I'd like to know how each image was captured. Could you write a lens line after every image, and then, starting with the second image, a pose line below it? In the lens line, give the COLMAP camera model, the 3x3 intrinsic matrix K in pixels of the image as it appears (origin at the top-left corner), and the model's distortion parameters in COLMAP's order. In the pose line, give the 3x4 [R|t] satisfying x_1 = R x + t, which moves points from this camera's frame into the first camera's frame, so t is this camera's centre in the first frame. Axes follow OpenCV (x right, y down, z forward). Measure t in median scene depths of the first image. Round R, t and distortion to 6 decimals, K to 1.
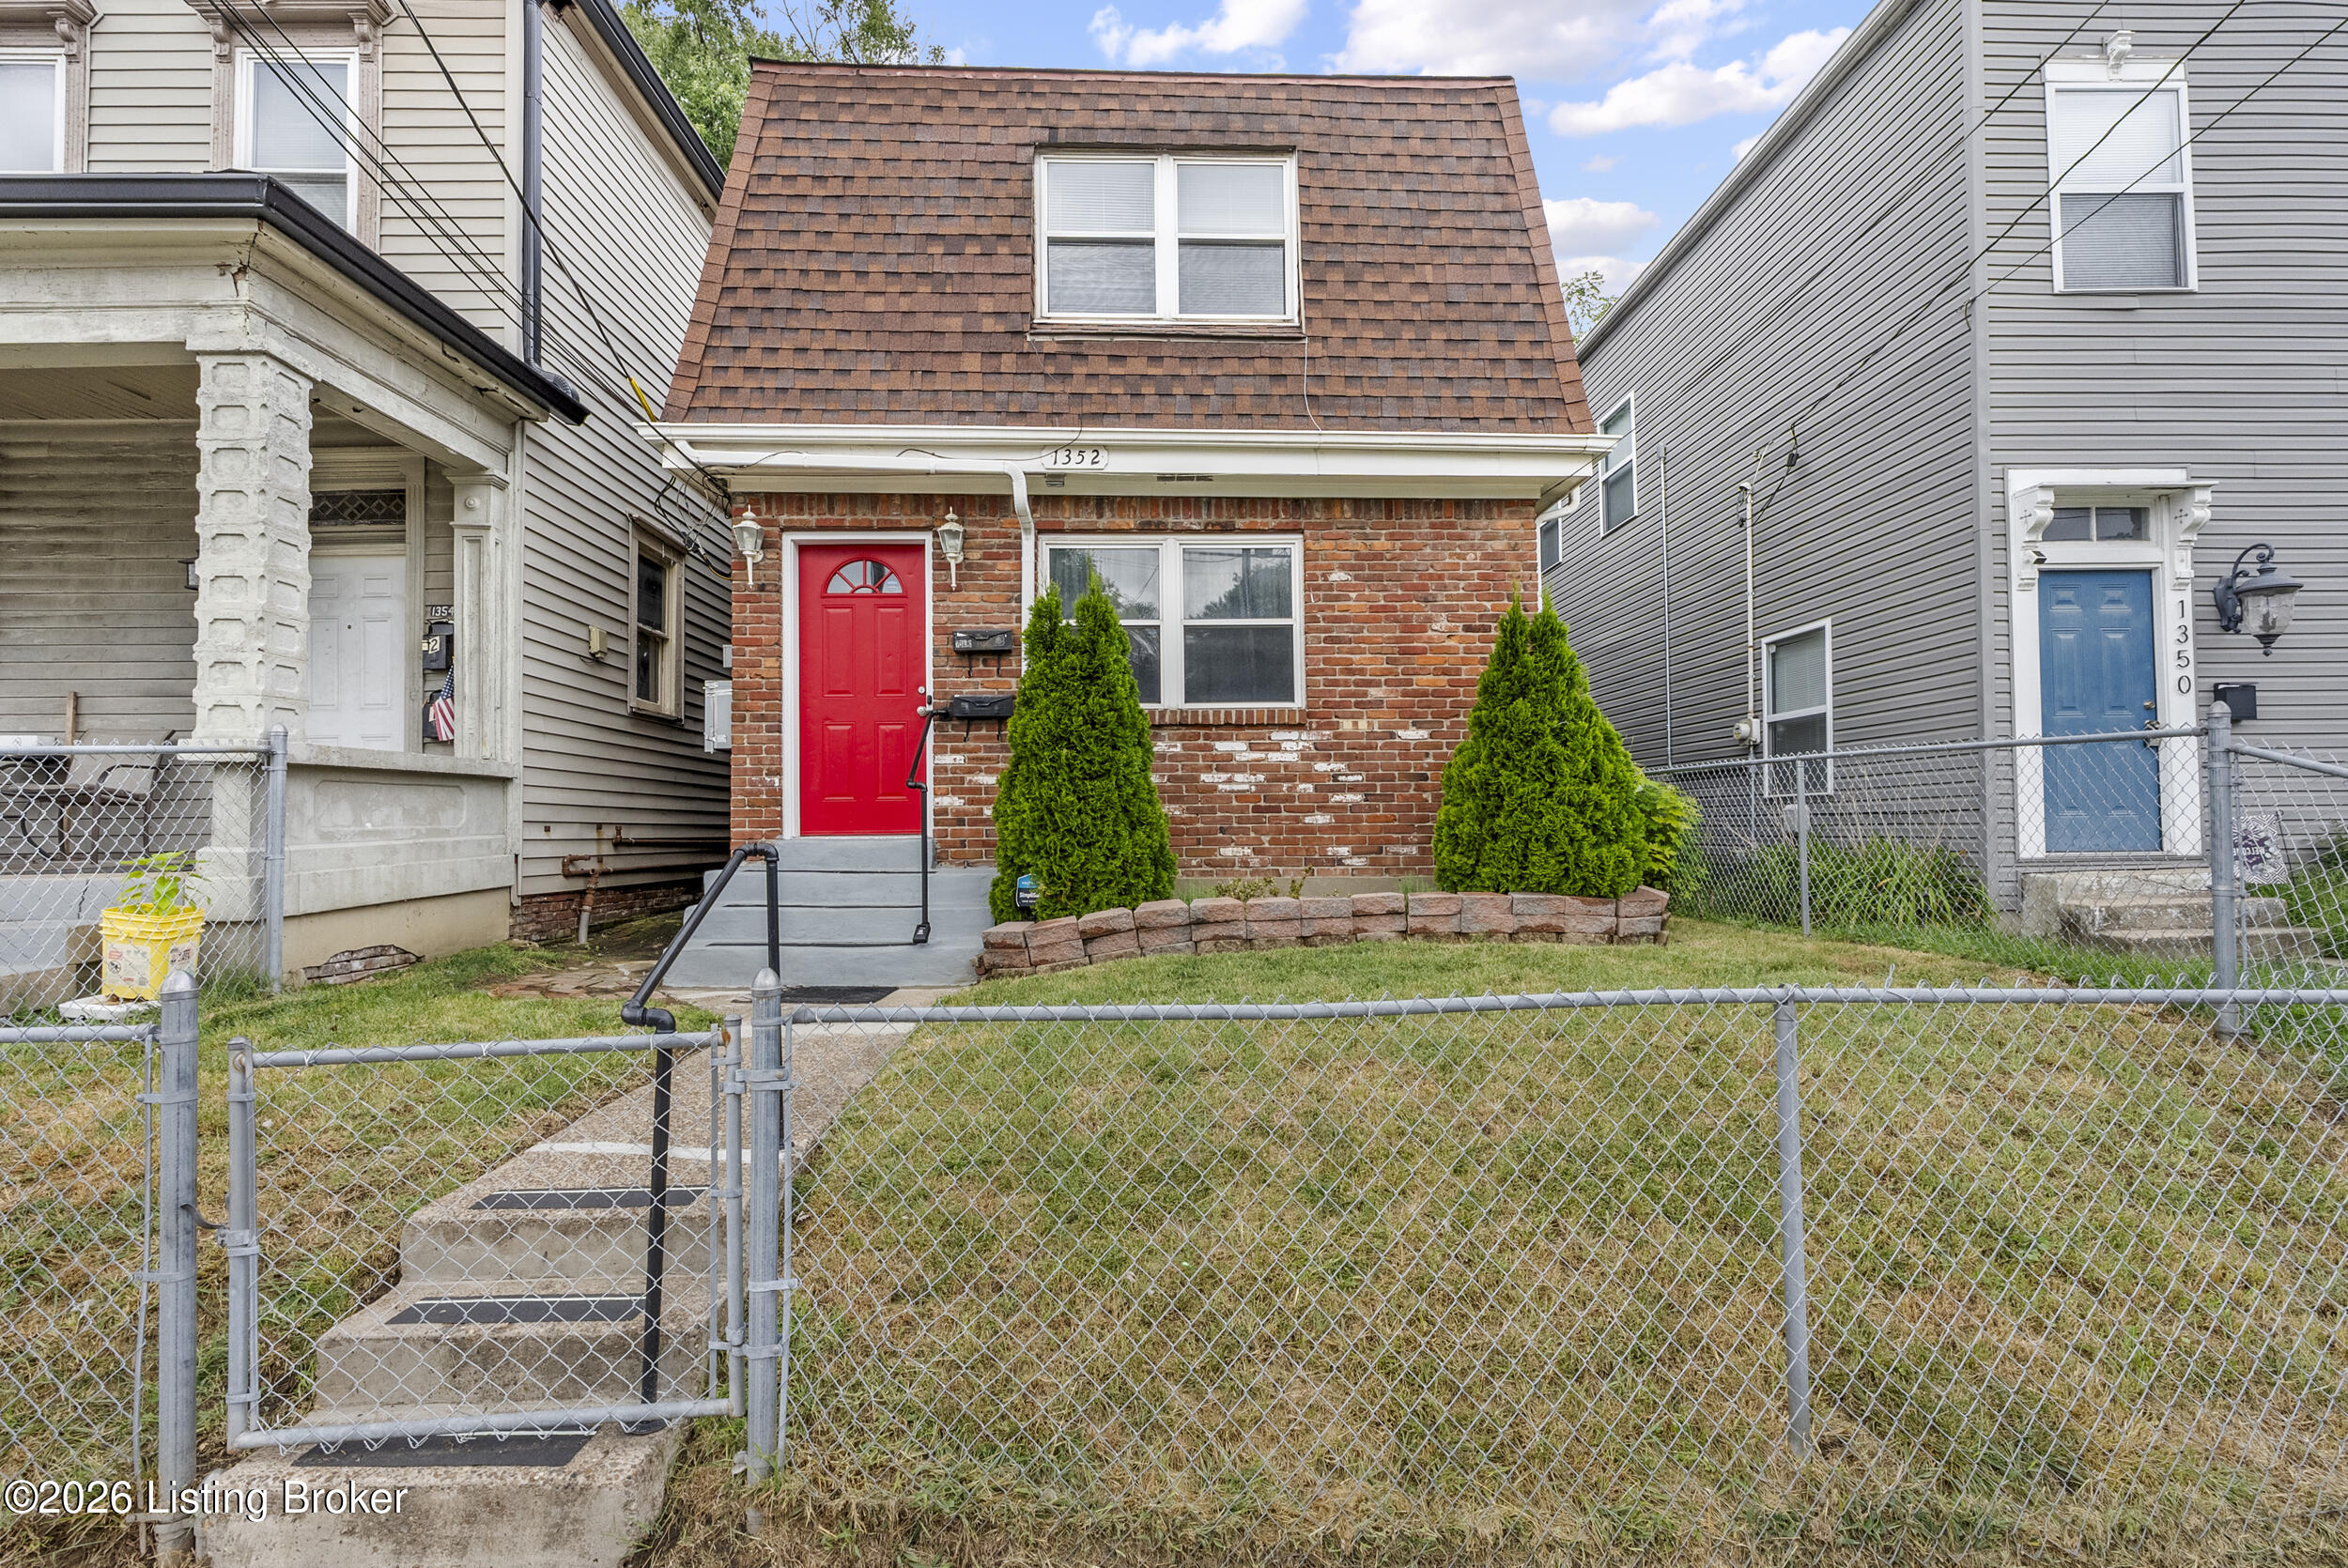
lens RADIAL K [[1064.2, 0, 1178.2], [0, 1064.2, 799.2], [0, 0, 1]] dist [-0.005091, 0.001531]
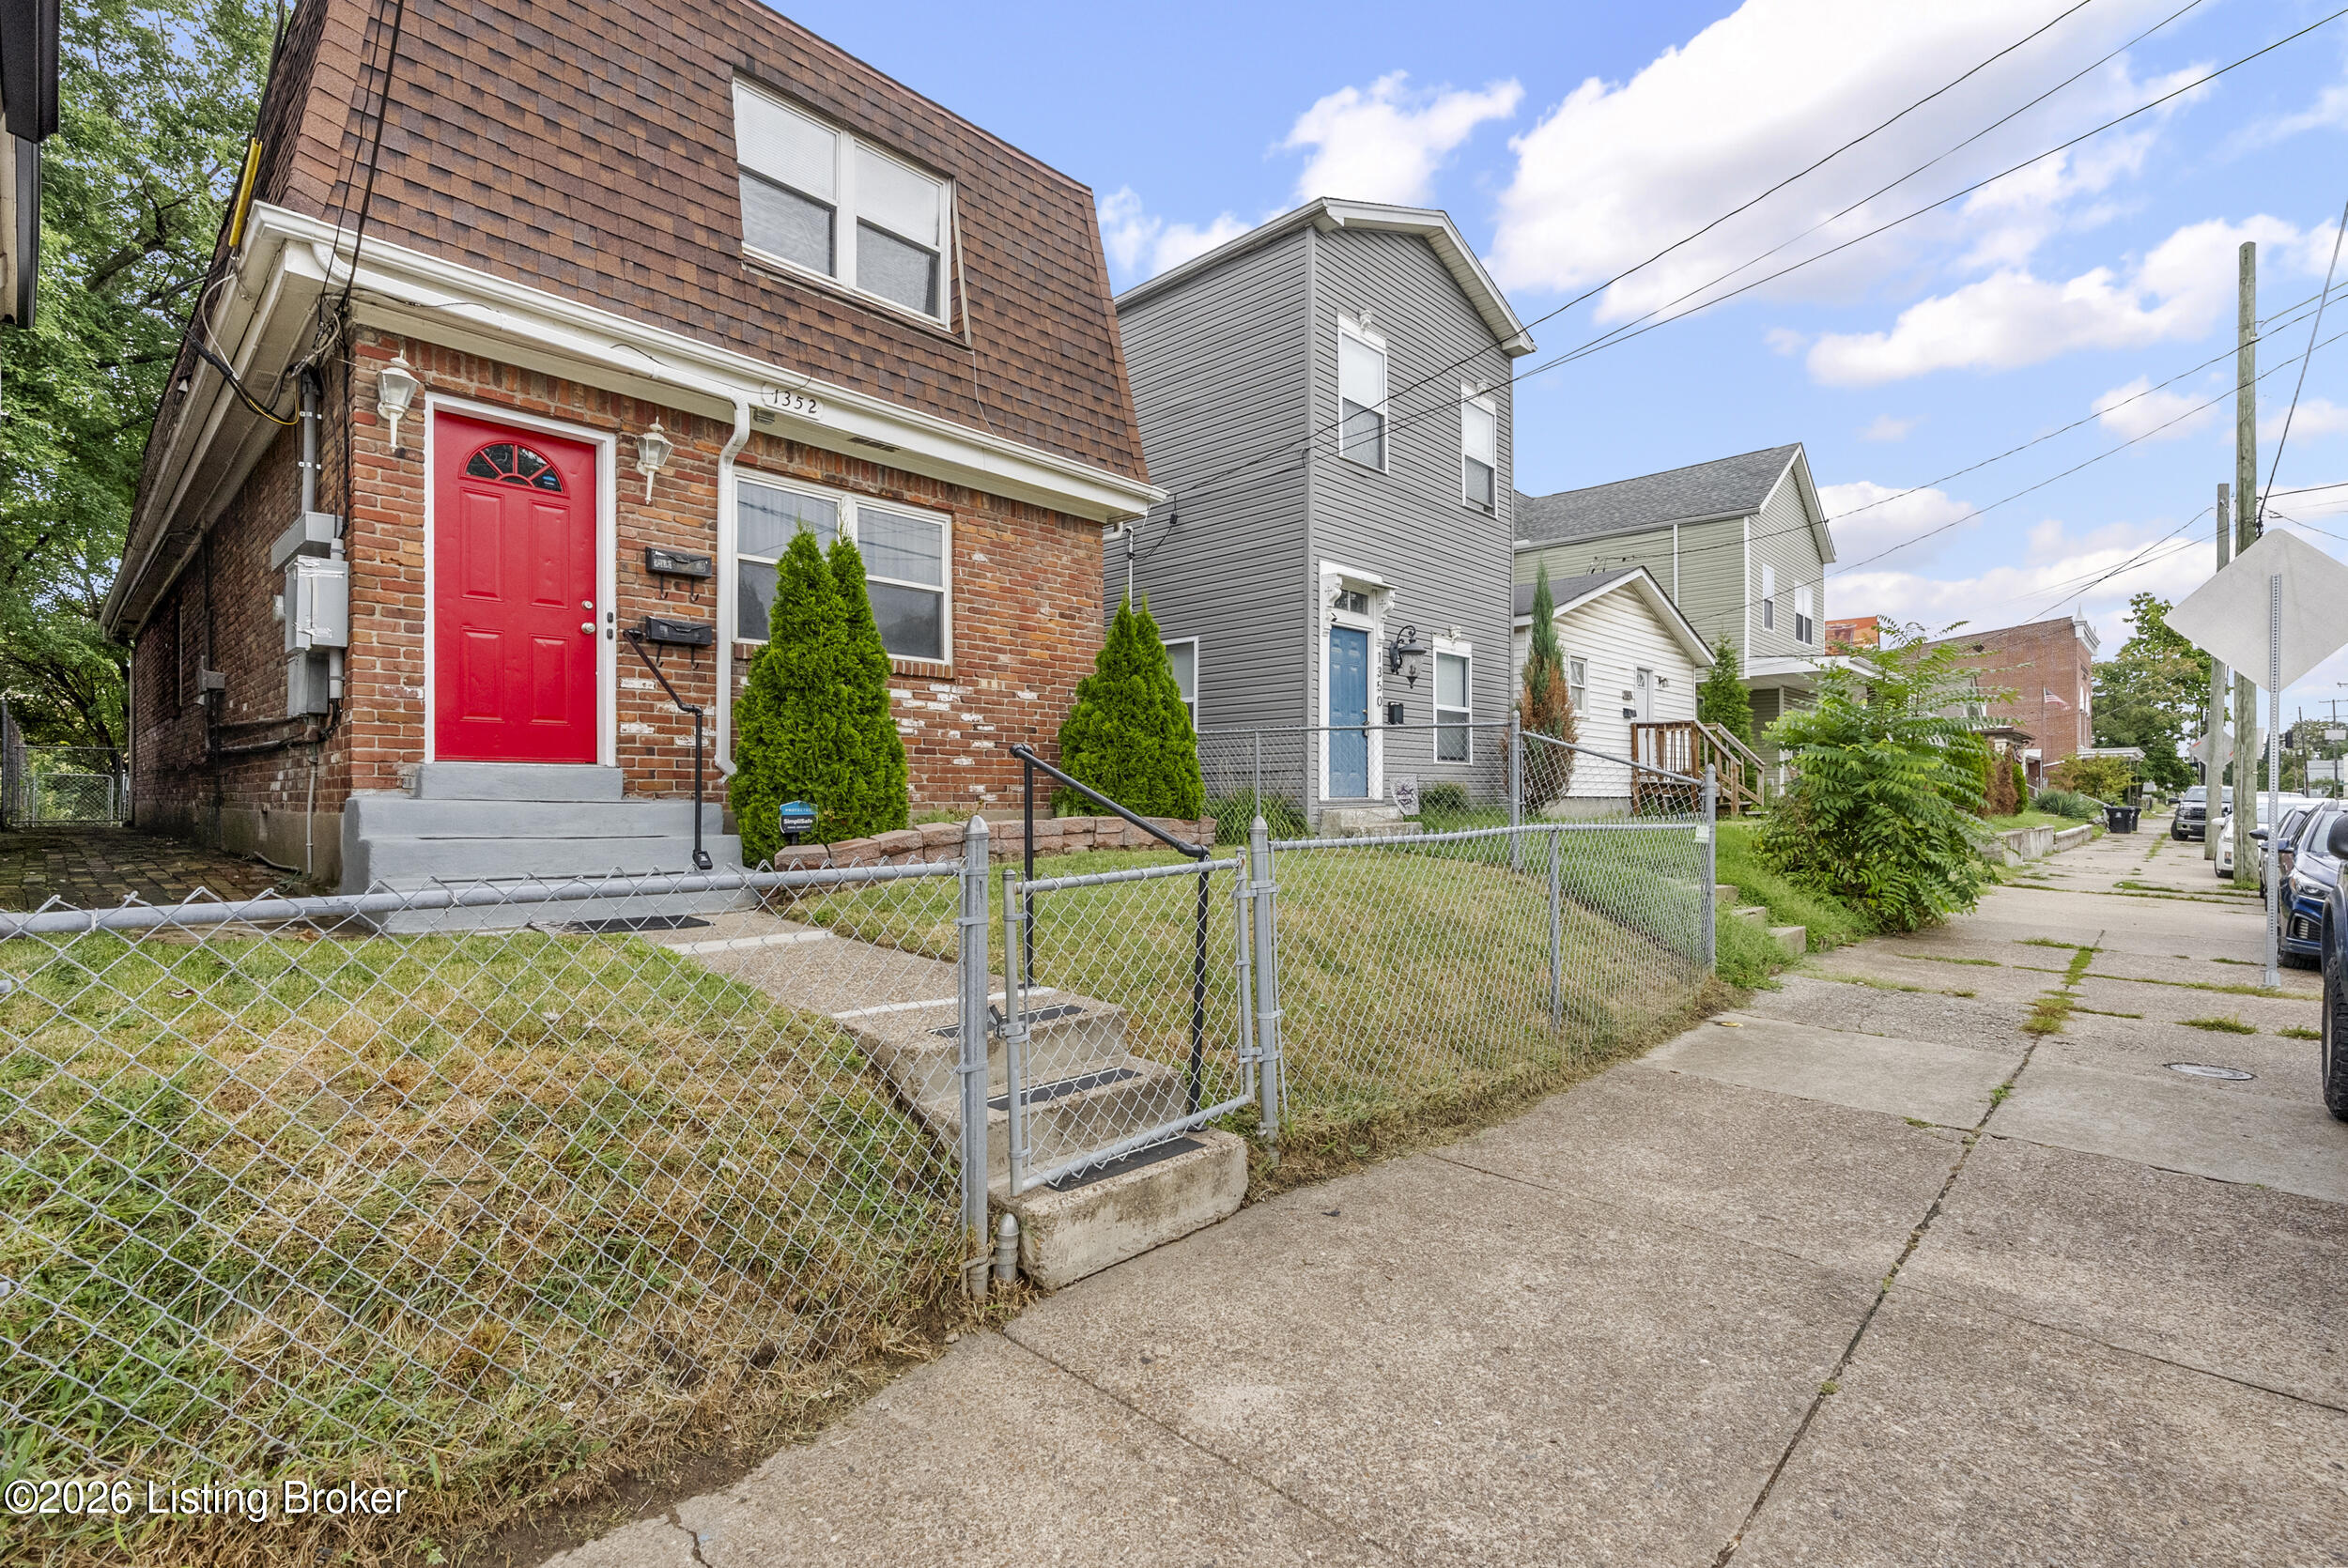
lens RADIAL K [[1064.2, 0, 1193.1], [0, 1064.2, 794.3], [0, 0, 1]] dist [-0.005091, 0.001531]
pose [[0.701587, 0.011358, 0.712493, -0.528807], [-0.024521, 0.999666, 0.008210, 0.039314], [-0.712162, -0.023232, 0.701631, -0.006987]]
